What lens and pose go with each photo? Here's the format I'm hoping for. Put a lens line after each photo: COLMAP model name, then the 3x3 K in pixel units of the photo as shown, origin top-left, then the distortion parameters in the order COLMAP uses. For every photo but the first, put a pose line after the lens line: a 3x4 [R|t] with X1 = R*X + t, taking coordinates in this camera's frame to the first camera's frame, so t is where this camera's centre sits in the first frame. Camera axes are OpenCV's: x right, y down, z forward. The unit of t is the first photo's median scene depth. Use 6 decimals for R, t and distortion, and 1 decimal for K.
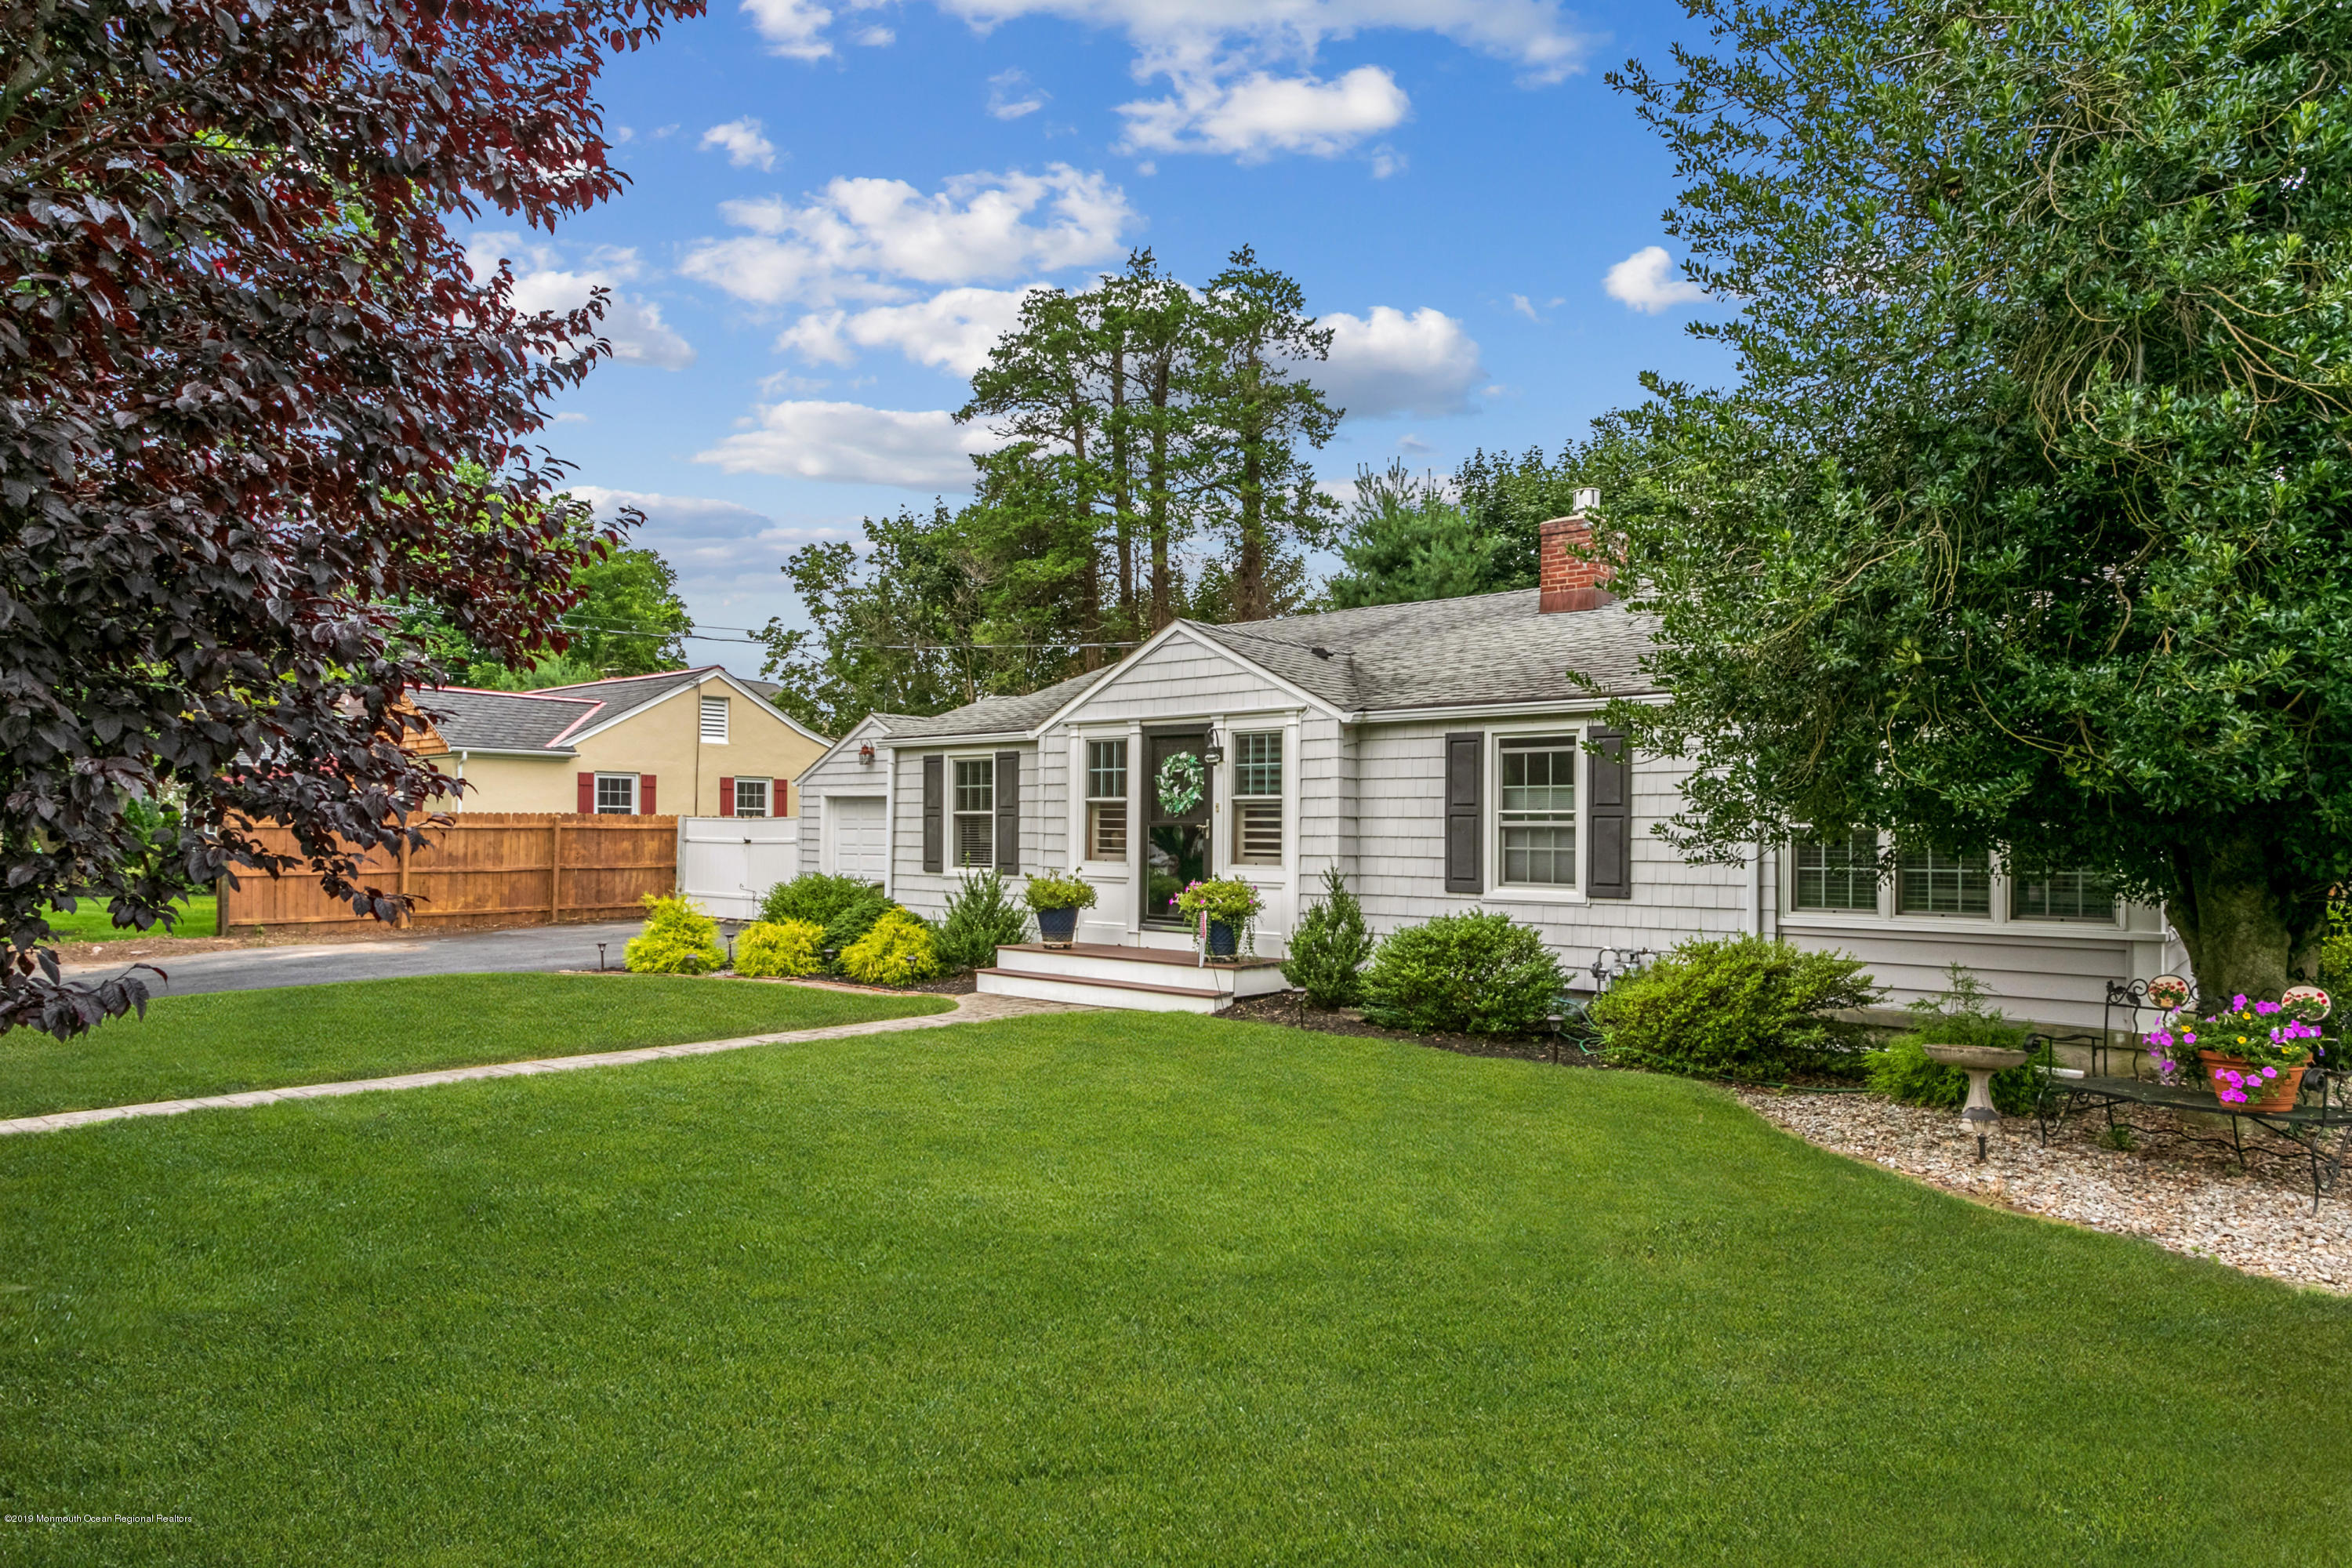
lens RADIAL K [[1420.4, 0, 1176.0], [0, 1420.4, 784.0], [0, 0, 1]] dist [-0.000991, -0.000268]
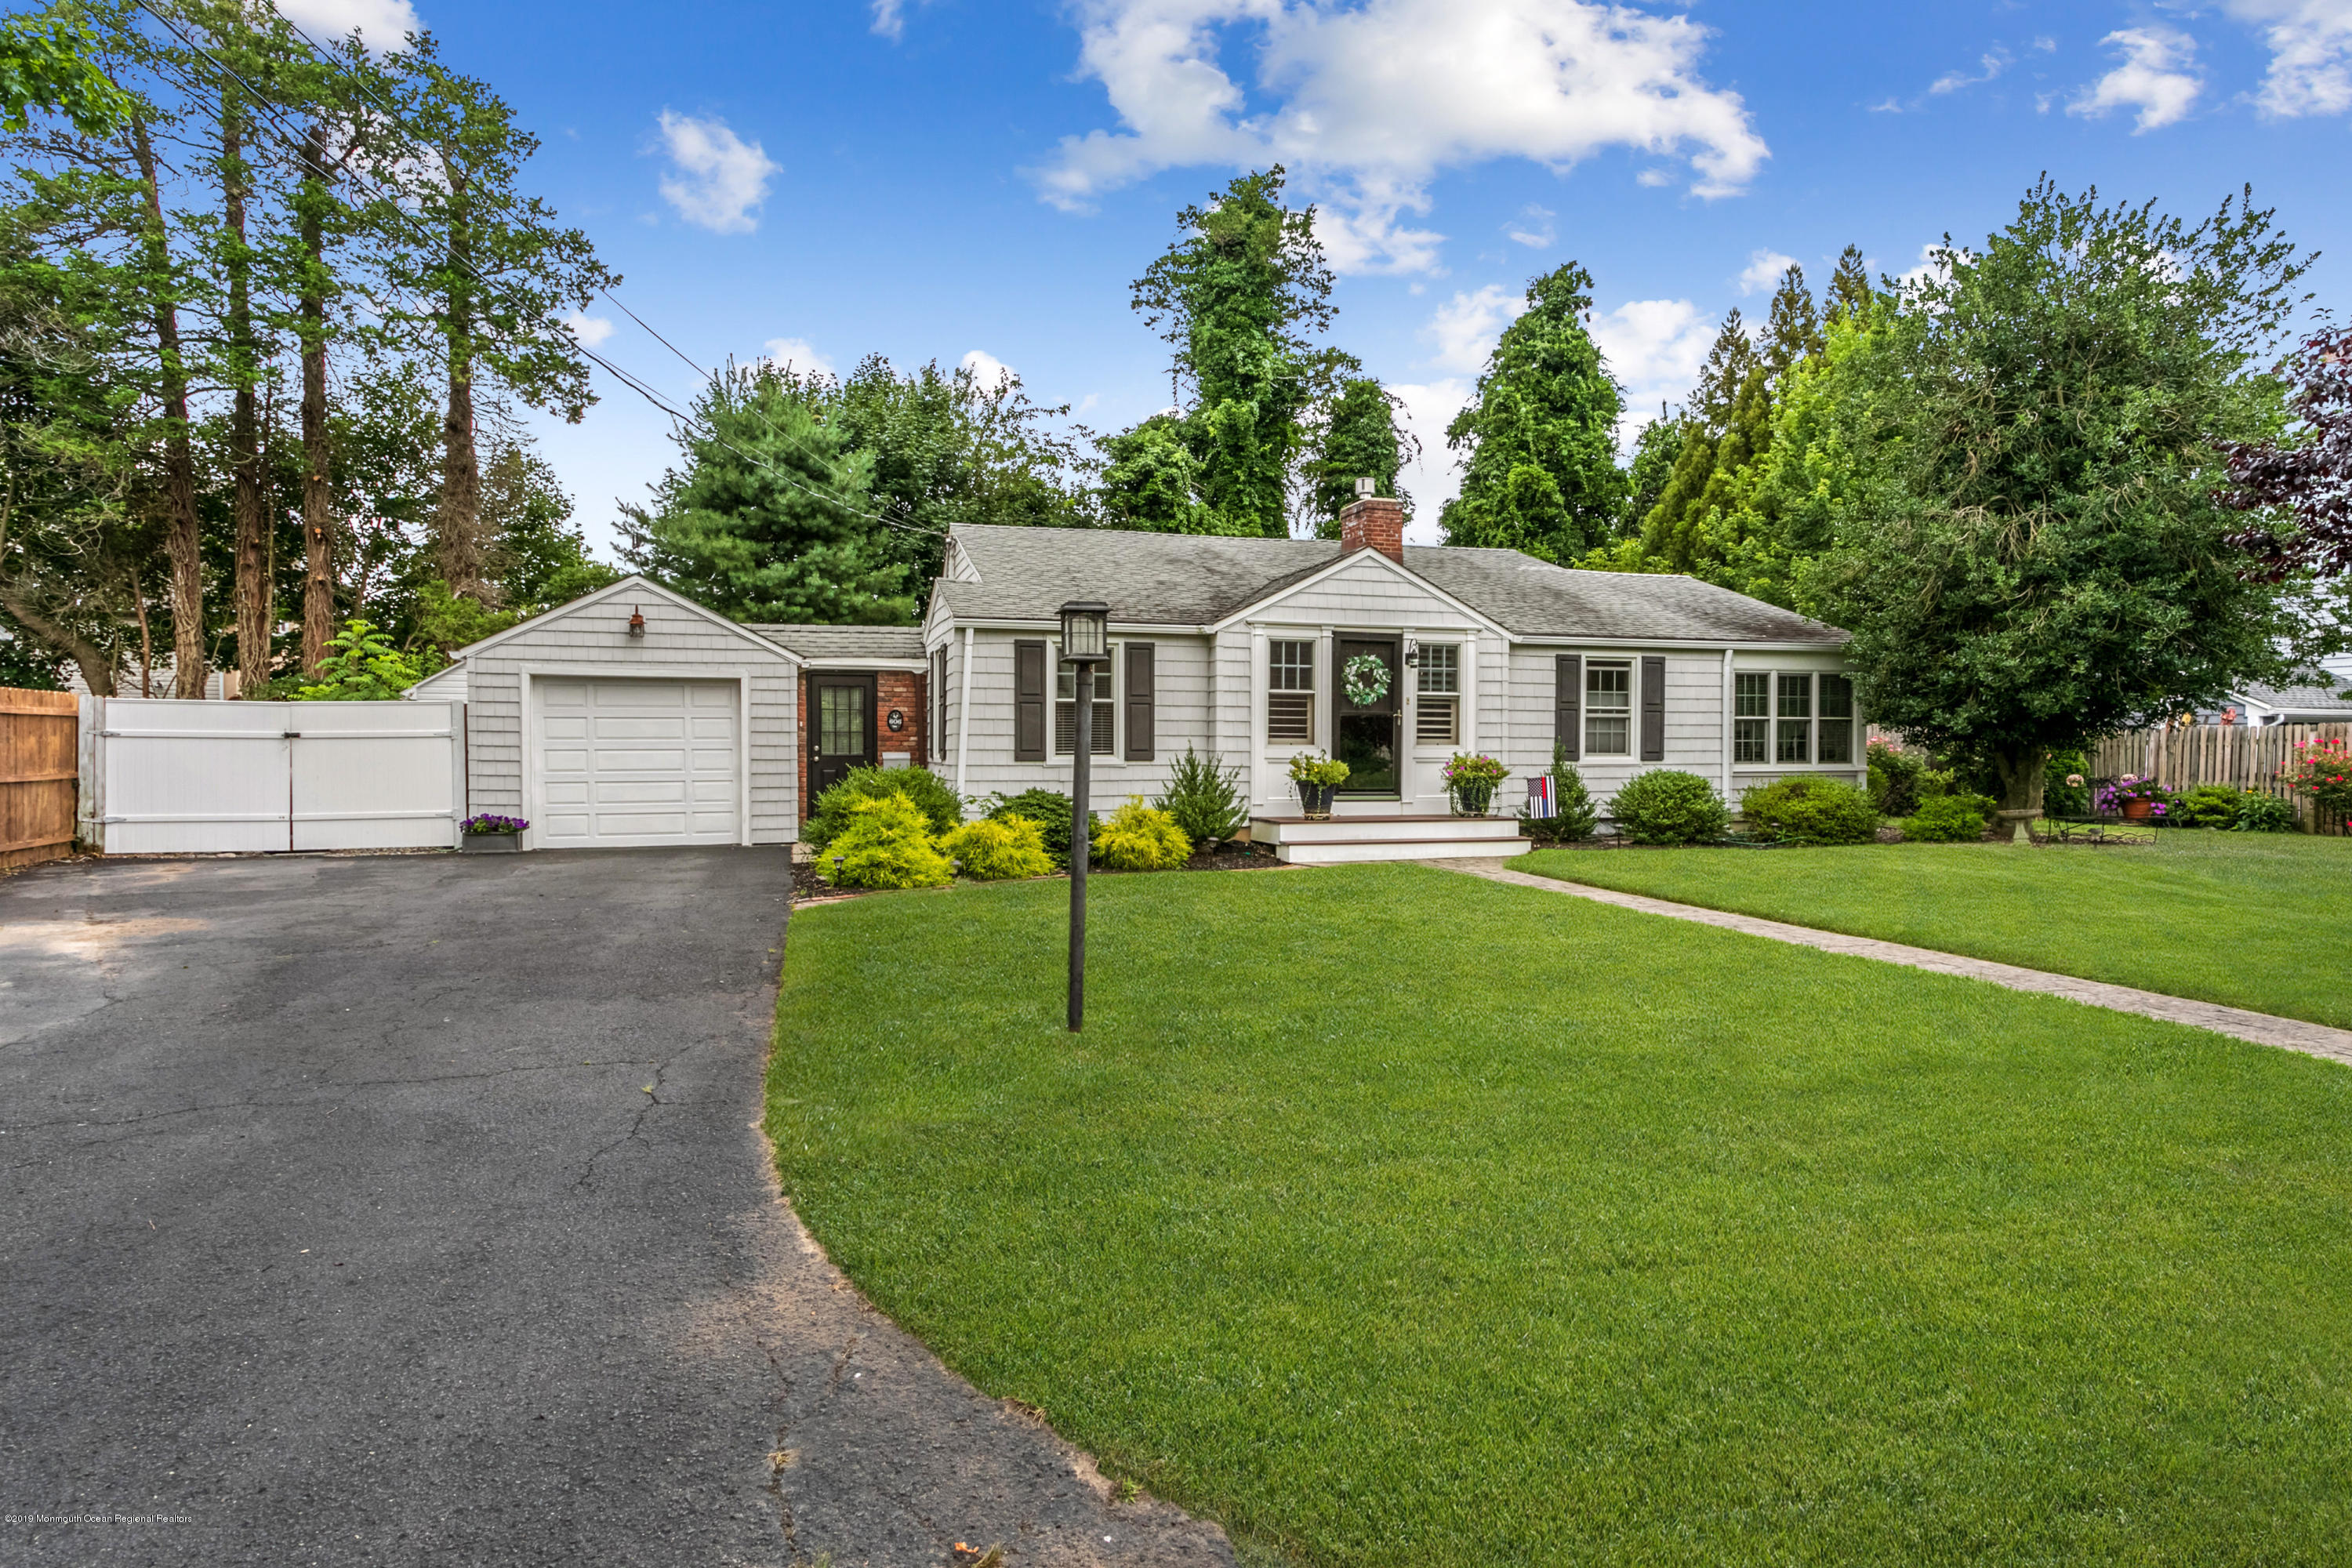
lens RADIAL K [[1297.3, 0, 1176.0], [0, 1297.3, 784.0], [0, 0, 1]] dist [-0.001966, 0.001134]
pose [[0.541989, -0.033773, 0.839707, -1.068045], [-0.026672, 0.997997, 0.057355, 0.029839], [-0.839962, -0.053483, 0.540003, 0.543077]]
